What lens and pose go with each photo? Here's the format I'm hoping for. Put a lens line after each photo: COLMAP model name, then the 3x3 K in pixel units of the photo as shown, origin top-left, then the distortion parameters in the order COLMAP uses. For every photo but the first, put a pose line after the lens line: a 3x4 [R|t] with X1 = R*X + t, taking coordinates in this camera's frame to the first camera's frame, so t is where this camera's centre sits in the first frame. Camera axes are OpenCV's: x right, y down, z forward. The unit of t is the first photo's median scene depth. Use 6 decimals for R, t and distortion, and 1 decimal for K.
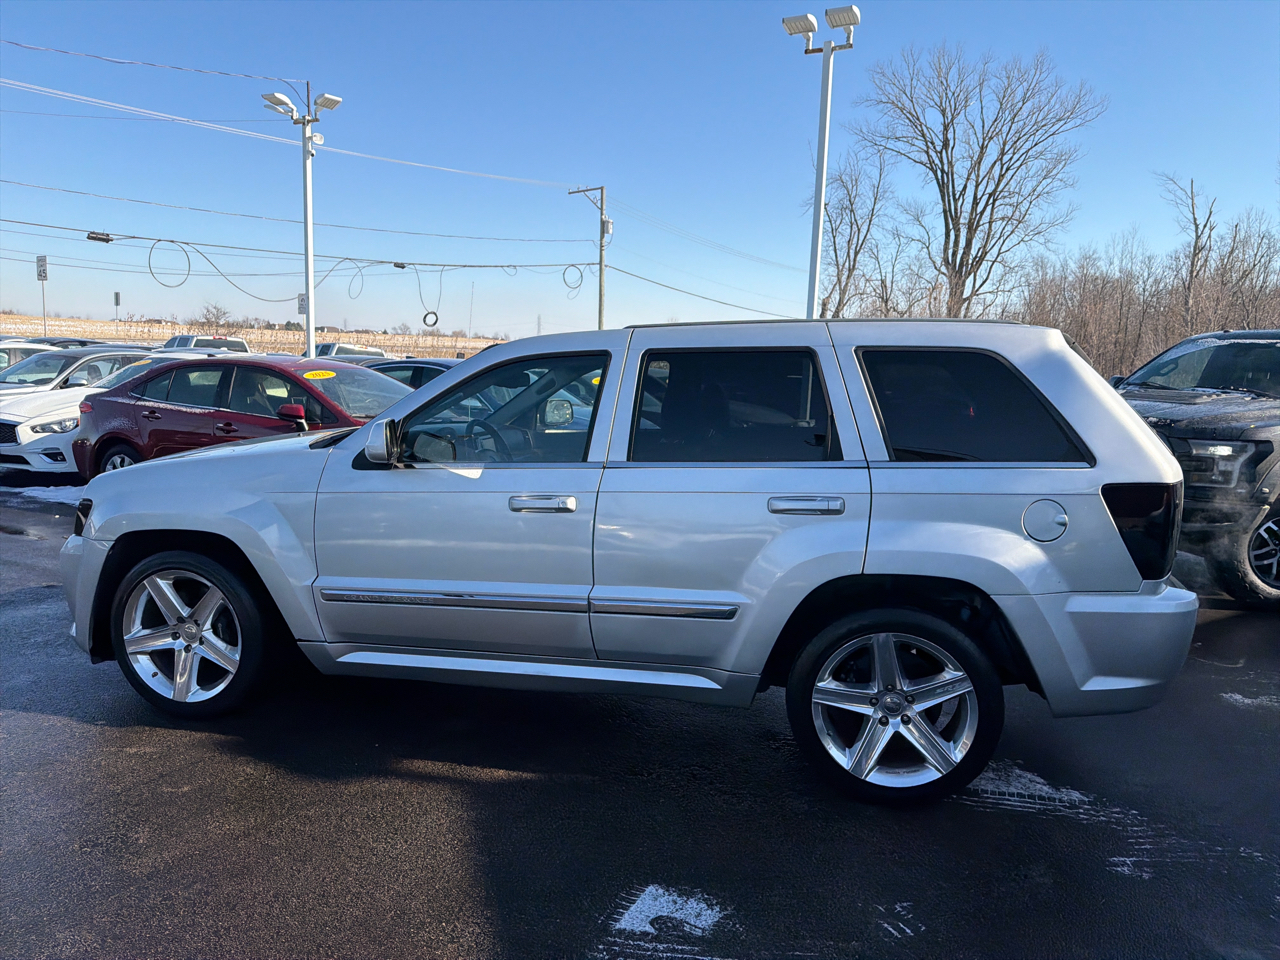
lens RADIAL K [[898.5, 0, 643.5], [0, 898.5, 485.5], [0, 0, 1]] dist [0.024643, -0.036296]
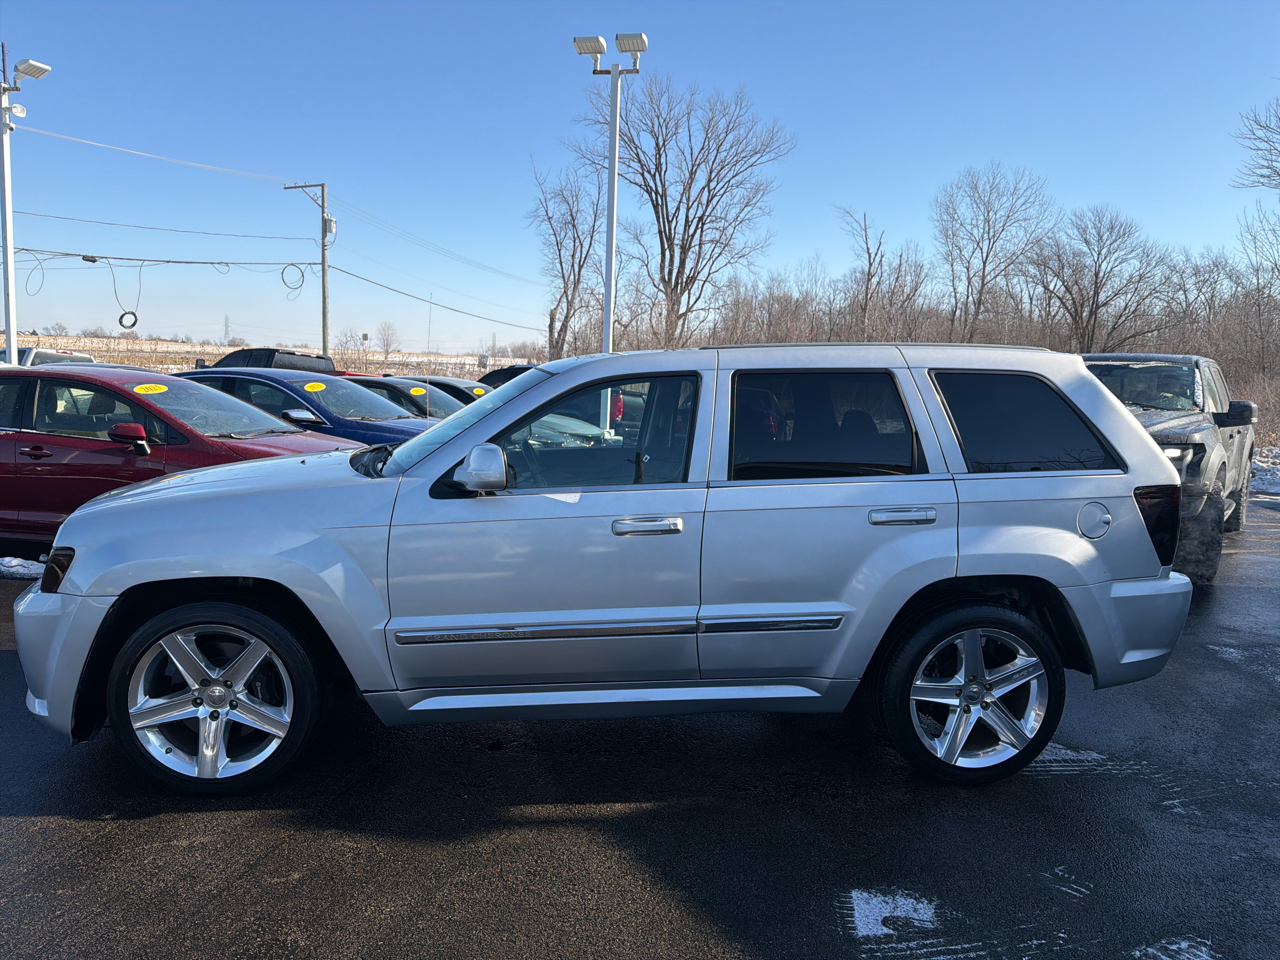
lens RADIAL K [[898.5, 0, 645.0], [0, 898.5, 481.9], [0, 0, 1]] dist [0.024643, -0.036296]
pose [[0.951026, -0.032592, 0.307388, -0.375584], [0.036708, 0.999297, -0.007616, -0.018954], [-0.306923, 0.018527, 0.951554, 0.057185]]
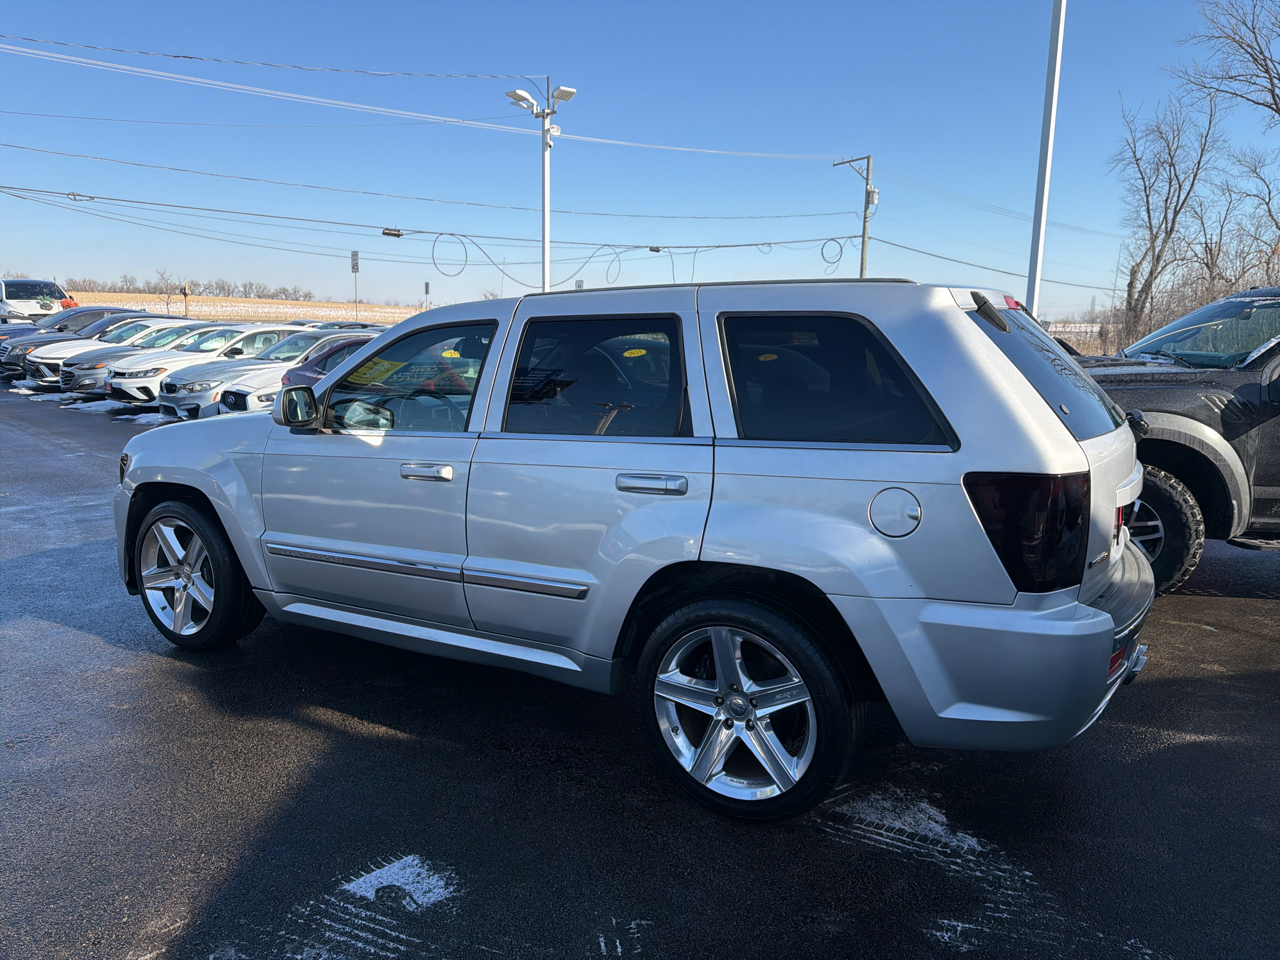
lens RADIAL K [[898.5, 0, 632.0], [0, 898.5, 479.2], [0, 0, 1]] dist [0.024643, -0.036296]
pose [[0.950095, 0.041376, -0.309206, 0.382232], [-0.036608, 0.999105, 0.021208, -0.001358], [0.309807, -0.008830, 0.950759, 0.093945]]
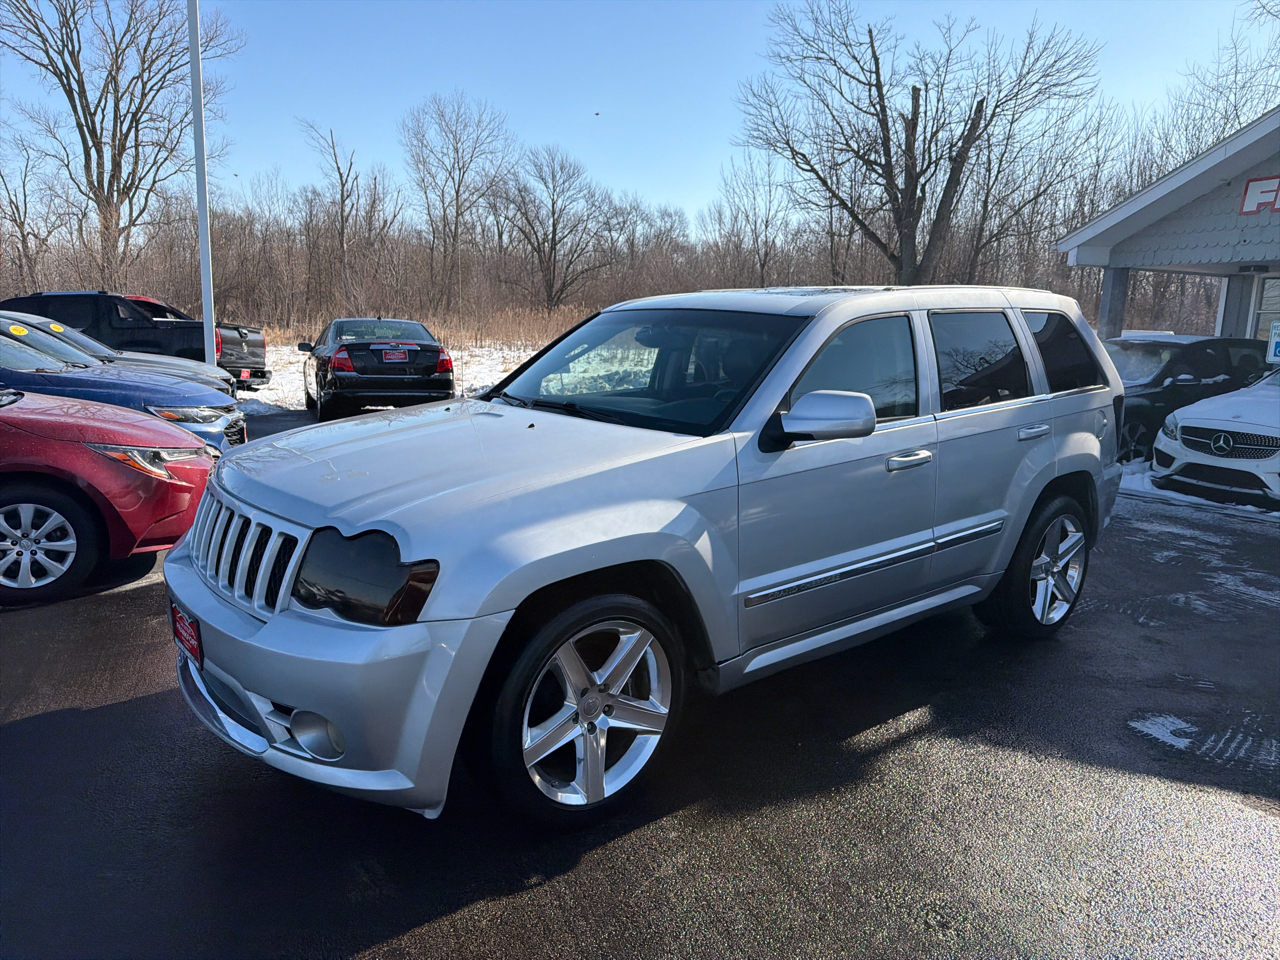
lens RADIAL K [[898.5, 0, 646.6], [0, 898.5, 488.6], [0, 0, 1]] dist [0.024643, -0.036296]
pose [[0.621405, -0.154513, 0.768103, -1.011692], [0.099821, 0.987985, 0.117988, -0.091860], [-0.777105, 0.003355, 0.629362, 0.514309]]
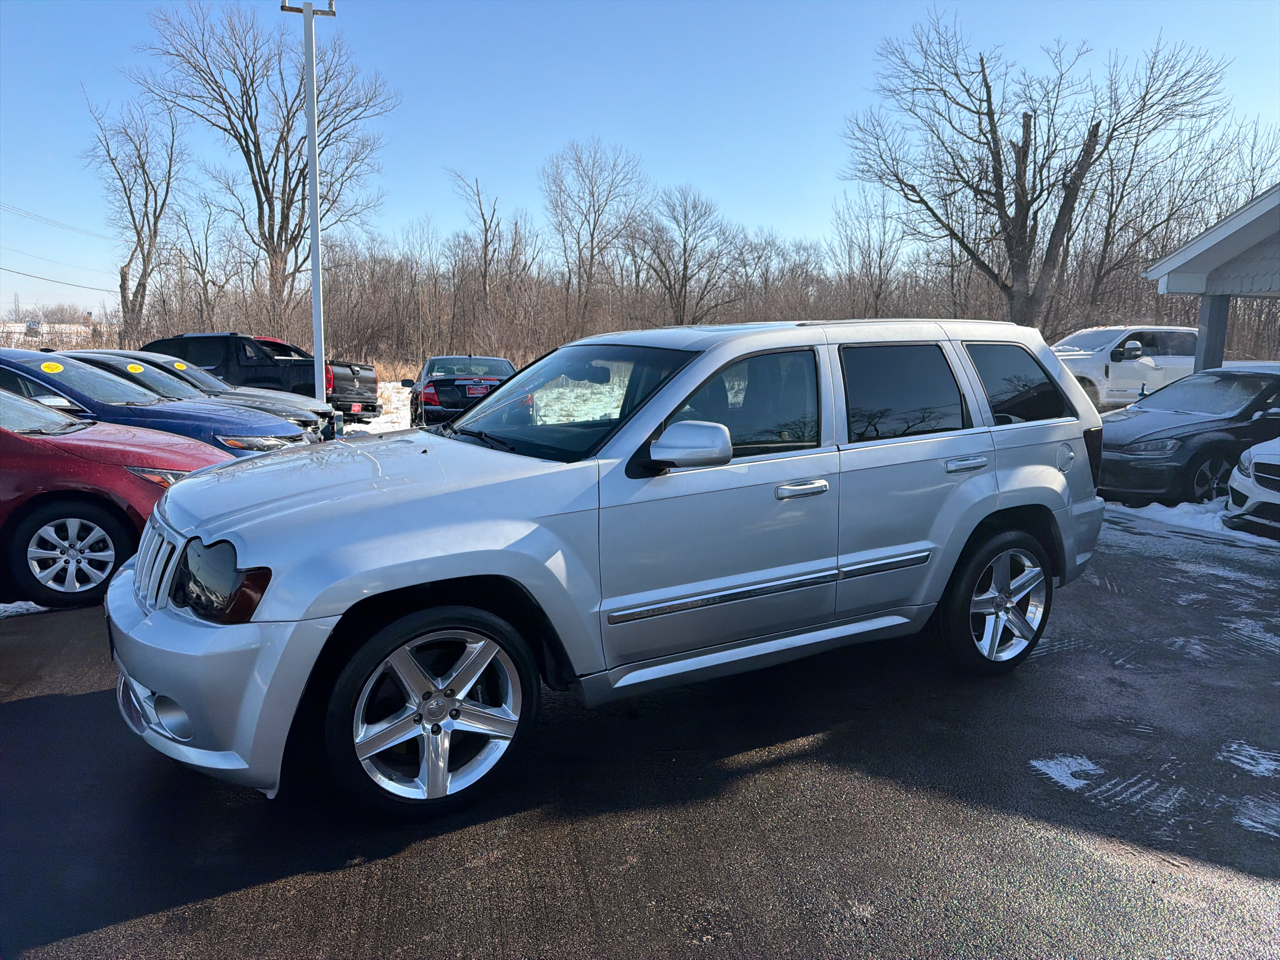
lens RADIAL K [[898.5, 0, 647.6], [0, 898.5, 489.0], [0, 0, 1]] dist [0.024643, -0.036296]
pose [[0.731975, -0.116913, 0.671226, -0.881427], [0.097733, 0.992996, 0.066380, -0.063089], [-0.674286, 0.017013, 0.738275, 0.291865]]
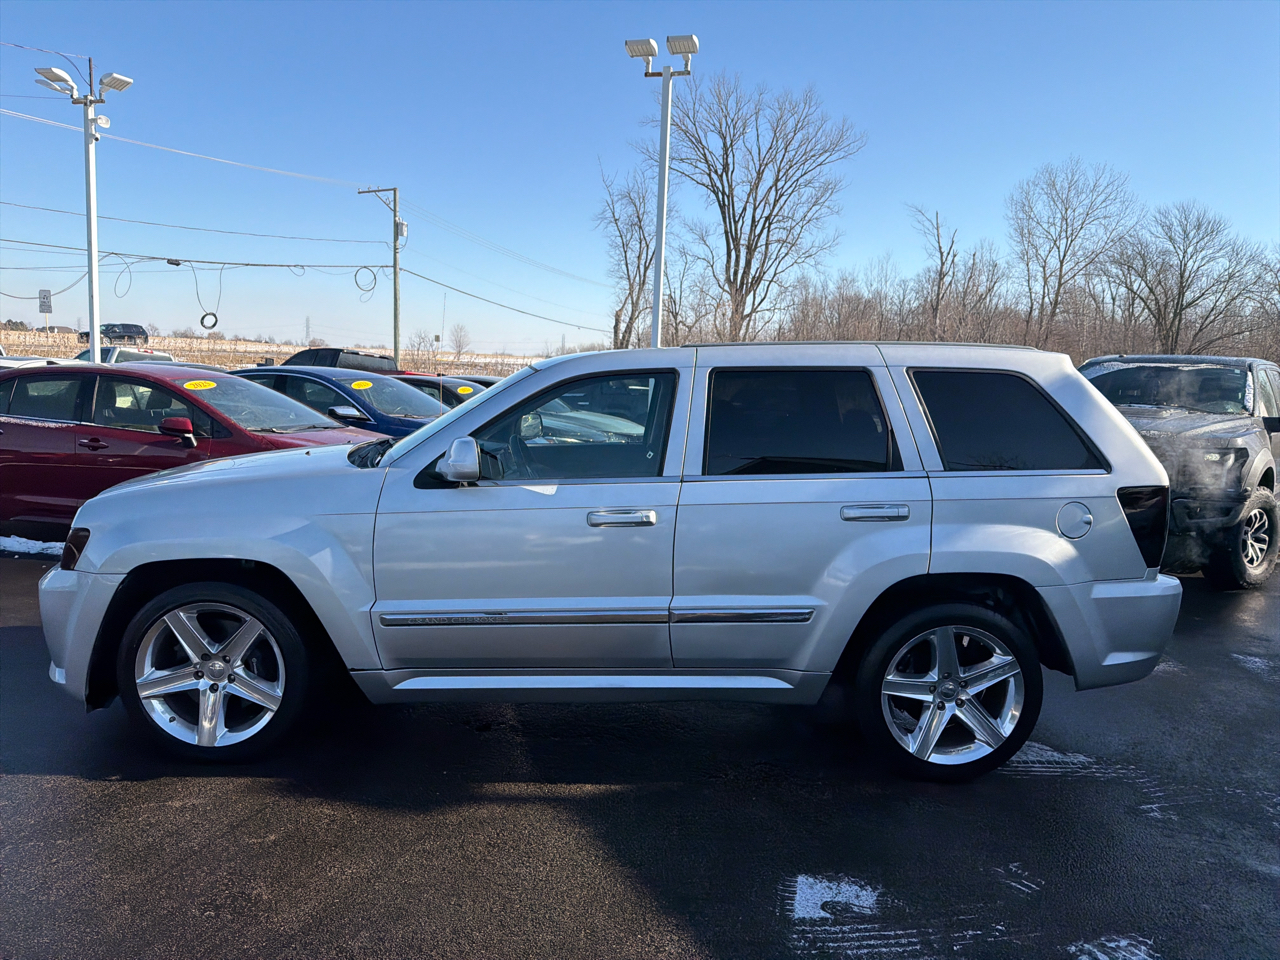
lens RADIAL K [[898.5, 0, 644.0], [0, 898.5, 483.2], [0, 0, 1]] dist [0.024643, -0.036296]
pose [[0.971773, -0.019864, 0.235078, -0.294518], [0.022726, 0.999697, -0.009471, -0.008299], [-0.234819, 0.014546, 0.971930, 0.004458]]
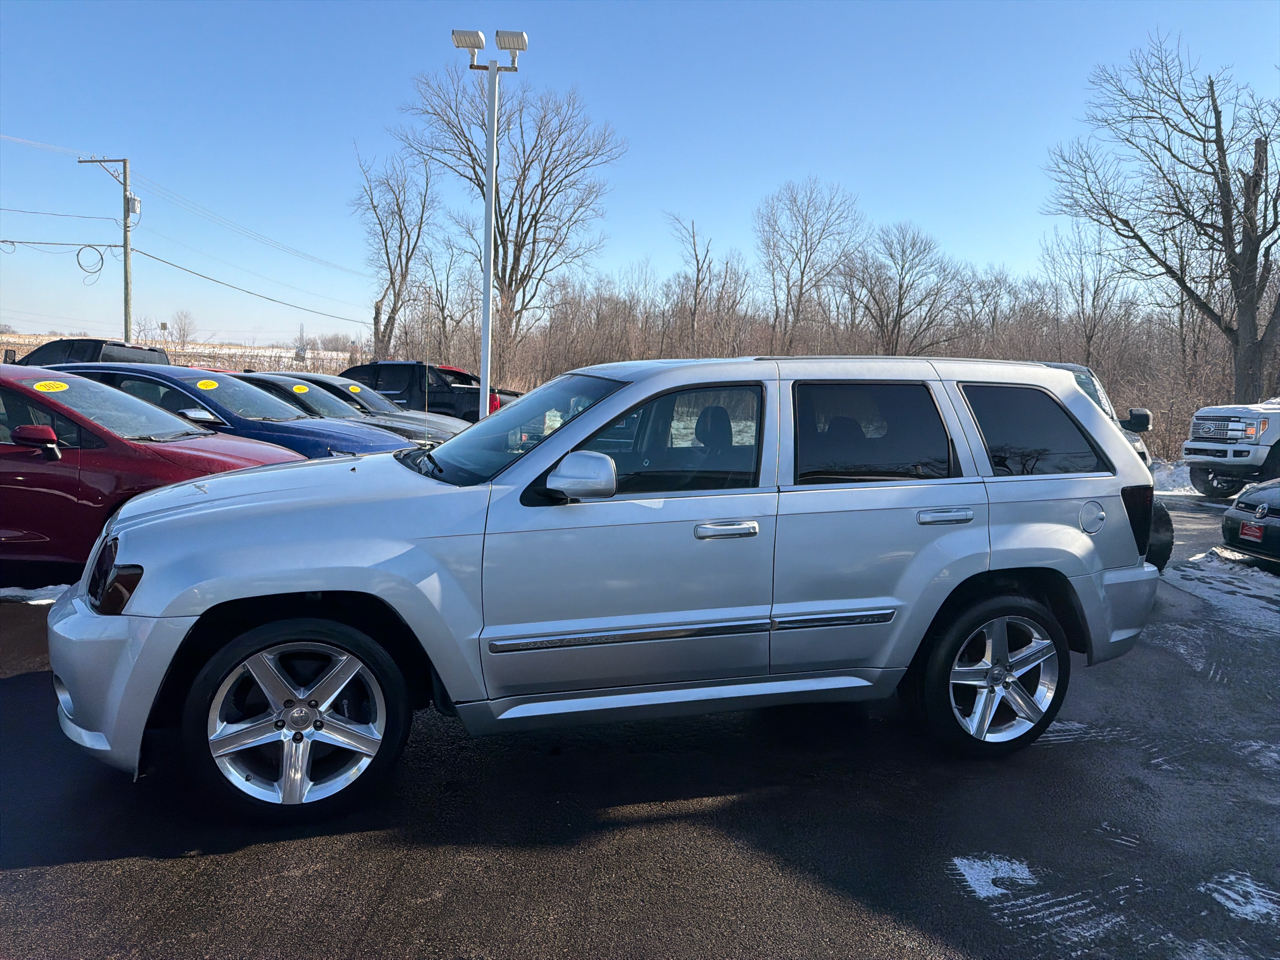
lens RADIAL K [[898.5, 0, 646.8], [0, 898.5, 477.8], [0, 0, 1]] dist [0.024643, -0.036296]
pose [[0.872365, -0.038547, 0.487332, -0.623305], [0.045503, 0.998961, -0.002439, -0.036976], [-0.486732, 0.024303, 0.873213, 0.132012]]
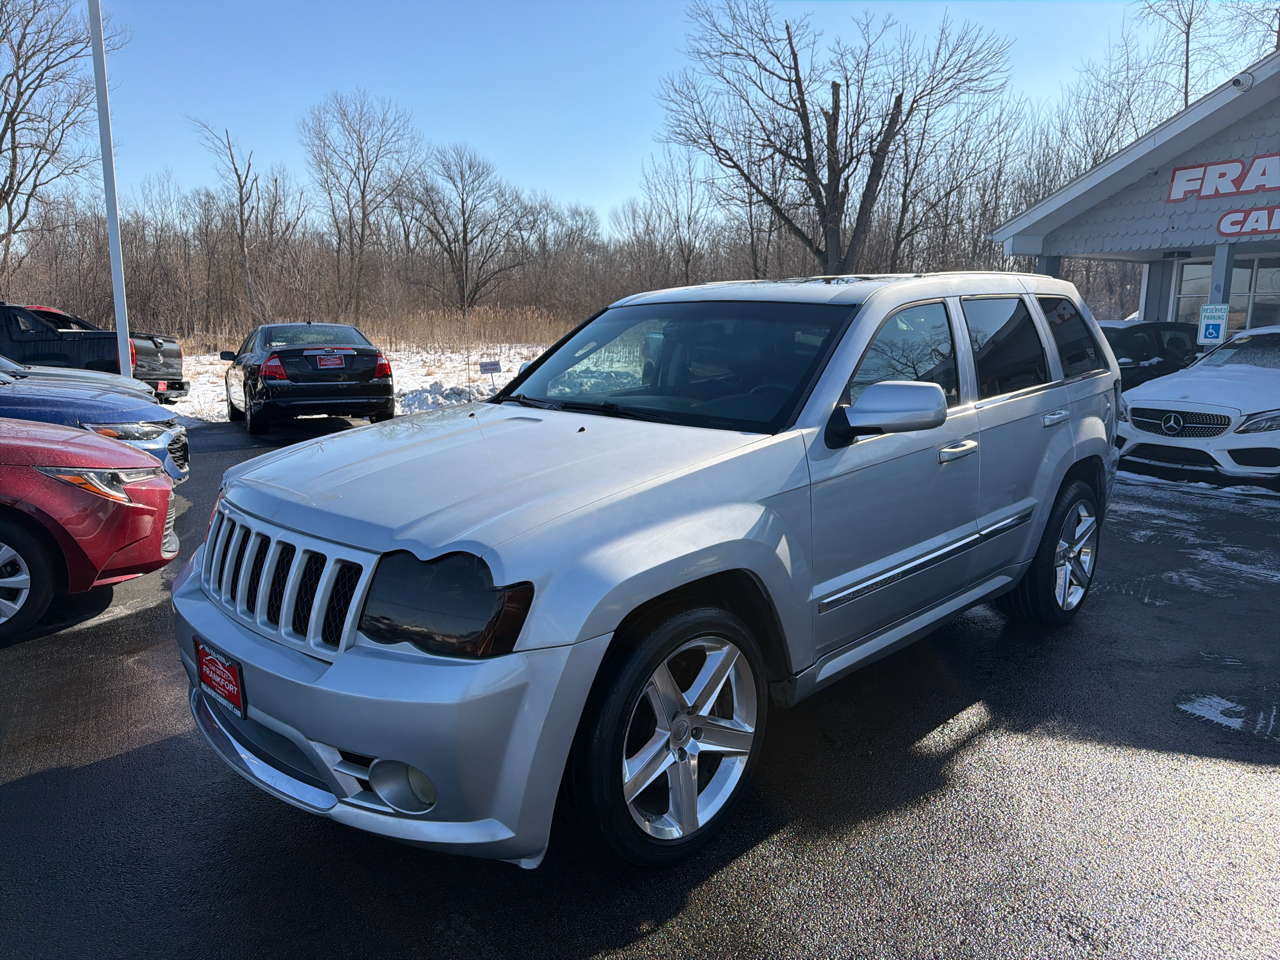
lens RADIAL K [[898.5, 0, 650.9], [0, 898.5, 488.8], [0, 0, 1]] dist [0.024643, -0.036296]
pose [[0.539780, -0.179863, 0.822367, -1.041048], [0.129309, 0.983029, 0.130127, -0.104450], [-0.831815, 0.036099, 0.553877, 0.647553]]
